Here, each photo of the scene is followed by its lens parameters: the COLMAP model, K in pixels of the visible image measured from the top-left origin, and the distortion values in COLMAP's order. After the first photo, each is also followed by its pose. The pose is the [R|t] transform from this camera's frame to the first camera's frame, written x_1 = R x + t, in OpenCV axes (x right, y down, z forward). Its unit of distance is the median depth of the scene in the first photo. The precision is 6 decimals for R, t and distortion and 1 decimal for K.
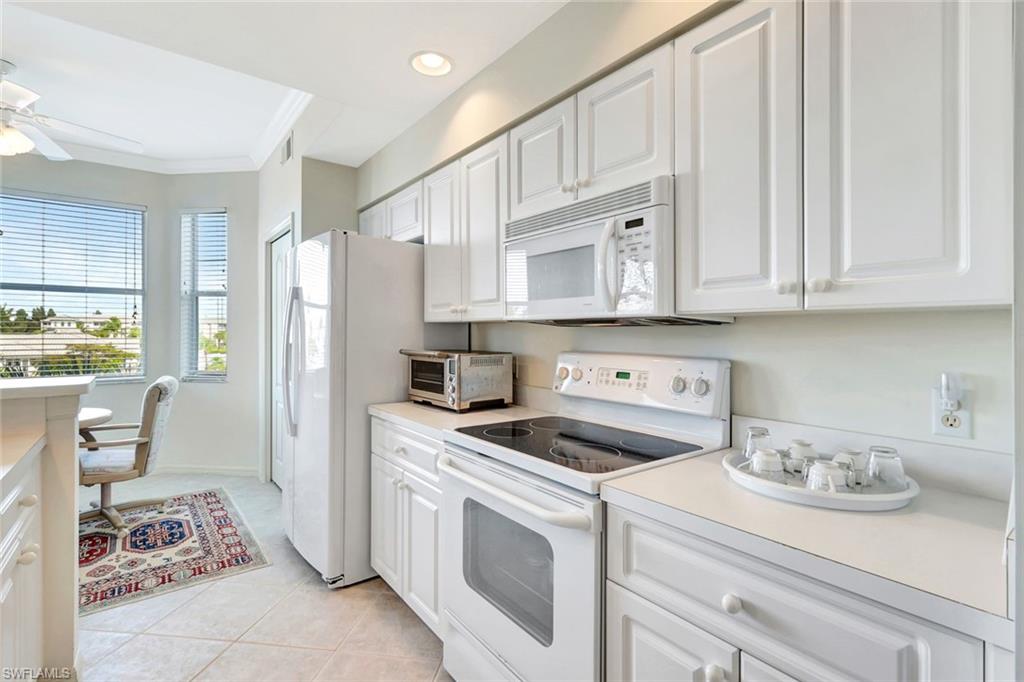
lens RADIAL K [[472.8, 0, 514.0], [0, 472.8, 338.5], [0, 0, 1]] dist [0.008012, -0.000871]
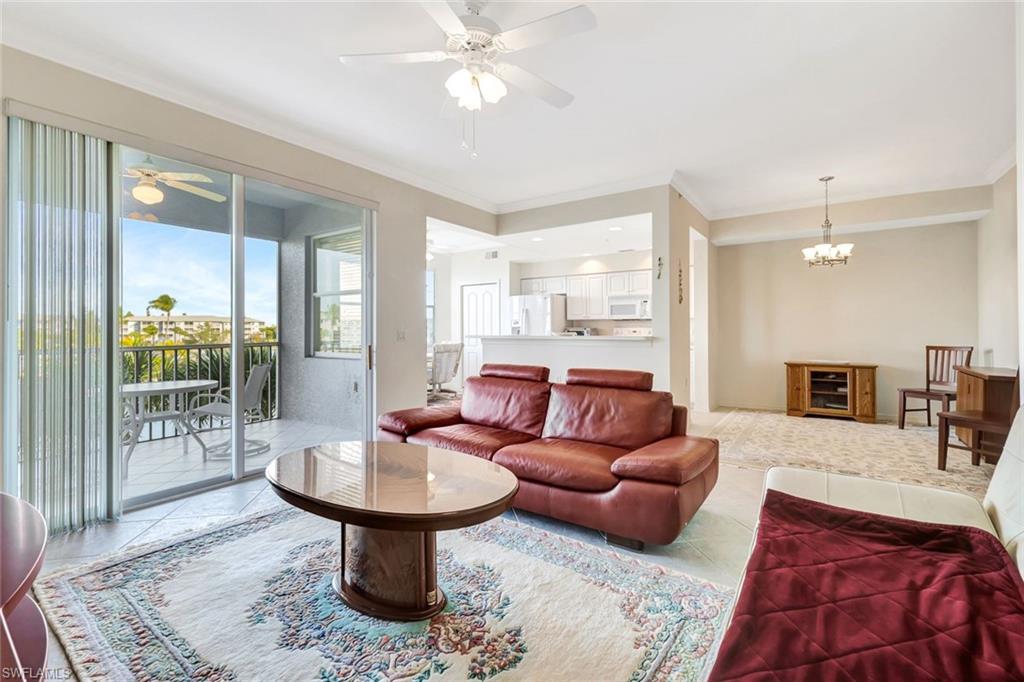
lens RADIAL K [[449.0, 0, 505.1], [0, 449.0, 334.0], [0, 0, 1]] dist [0.008537, -0.000518]
pose [[0.958963, -0.013493, 0.283209, -1.346709], [0.011924, 0.999903, 0.007262, 0.033559], [-0.283280, -0.003587, 0.959031, -1.702986]]
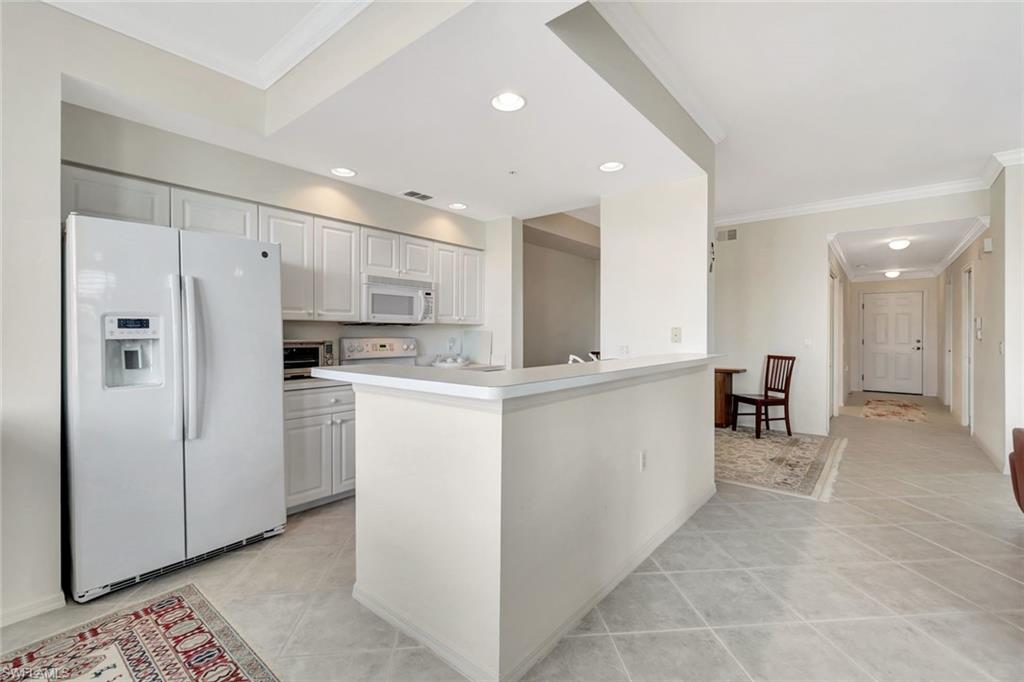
lens RADIAL K [[449.0, 0, 514.3], [0, 449.0, 330.8], [0, 0, 1]] dist [0.008537, -0.000518]
pose [[-0.223999, -0.004010, 0.974581, -1.367049], [0.003214, 0.999983, 0.004853, -0.006391], [-0.974584, 0.004219, -0.223982, 0.545526]]
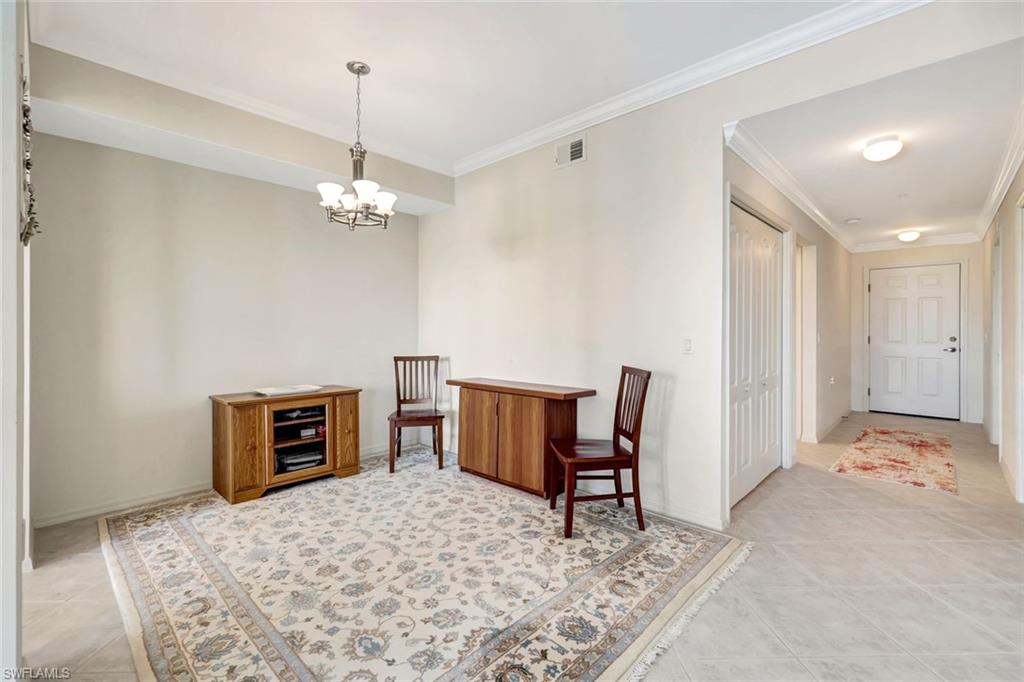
lens RADIAL K [[449.0, 0, 518.2], [0, 449.0, 329.8], [0, 0, 1]] dist [0.008537, -0.000518]
pose [[-0.157575, -0.005765, 0.987490, -0.679912], [0.006262, 0.999957, 0.006837, 0.021227], [-0.987487, 0.007261, -0.157532, -0.583949]]
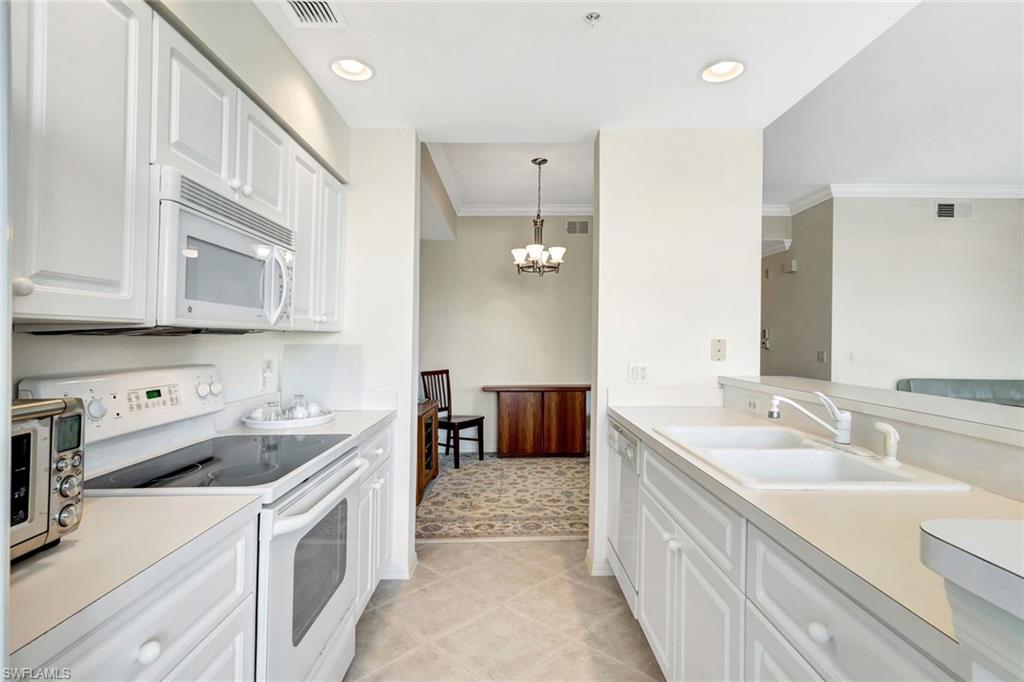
lens RADIAL K [[506.5, 0, 520.3], [0, 506.5, 344.3], [0, 0, 1]] dist [0.004442, 0.000374]
pose [[-0.809348, -0.012198, 0.587203, -0.526907], [-0.000353, 0.999794, 0.020283, -0.018736], [-0.587329, 0.016209, -0.809186, 0.855045]]
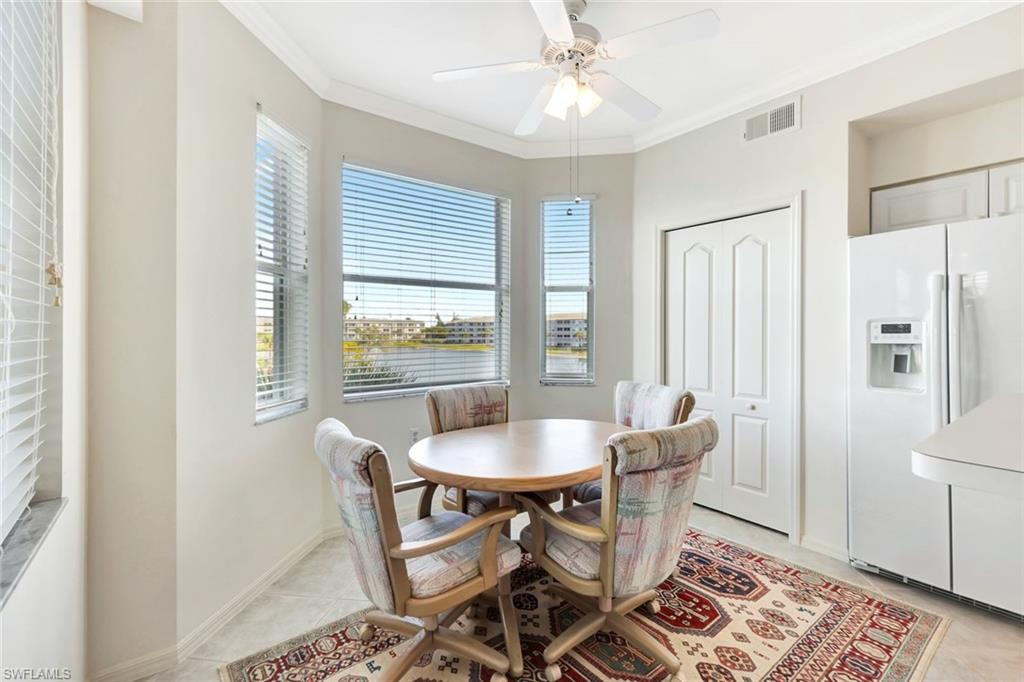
lens RADIAL K [[449.0, 0, 513.4], [0, 449.0, 328.3], [0, 0, 1]] dist [0.008537, -0.000518]
pose [[0.999950, -0.009183, -0.004051, -1.140711], [0.009149, 0.999922, -0.008465, -0.017371], [0.004128, 0.008427, 0.999956, 0.203006]]
